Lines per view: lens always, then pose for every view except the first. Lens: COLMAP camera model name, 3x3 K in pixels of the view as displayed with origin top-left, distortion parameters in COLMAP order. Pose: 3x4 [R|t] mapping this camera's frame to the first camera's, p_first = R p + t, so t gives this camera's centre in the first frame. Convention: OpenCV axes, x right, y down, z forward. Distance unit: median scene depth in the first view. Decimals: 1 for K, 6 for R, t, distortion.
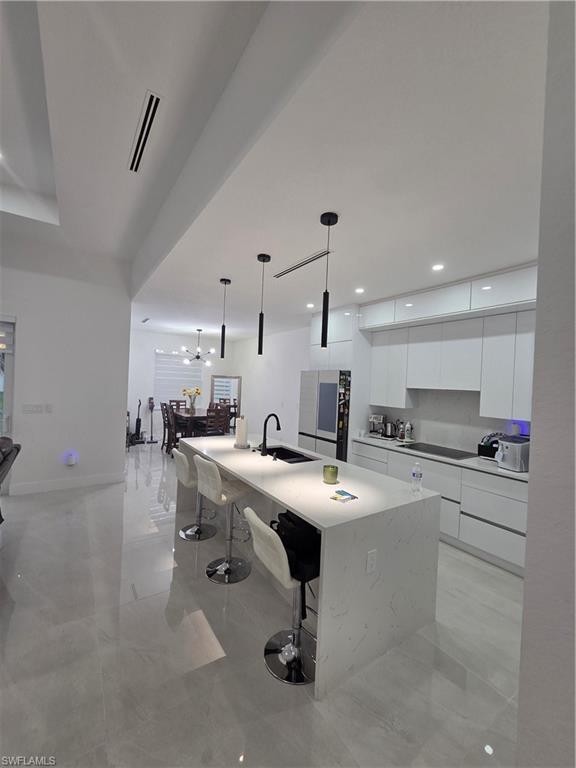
lens RADIAL K [[316.3, 0, 289.3], [0, 316.3, 387.5], [0, 0, 1]] dist [-0.000664, -0.000801]
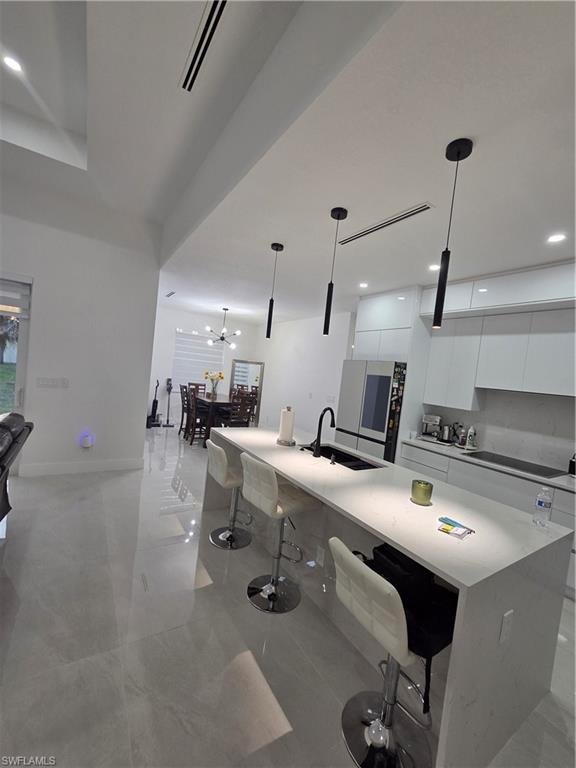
lens RADIAL K [[316.3, 0, 287.5], [0, 316.3, 388.6], [0, 0, 1]] dist [-0.000664, -0.000801]
pose [[0.997431, 0.066357, -0.026970, -0.106740], [-0.065369, 0.997212, 0.035993, 0.007482], [0.029283, -0.034138, 0.998988, 0.121869]]
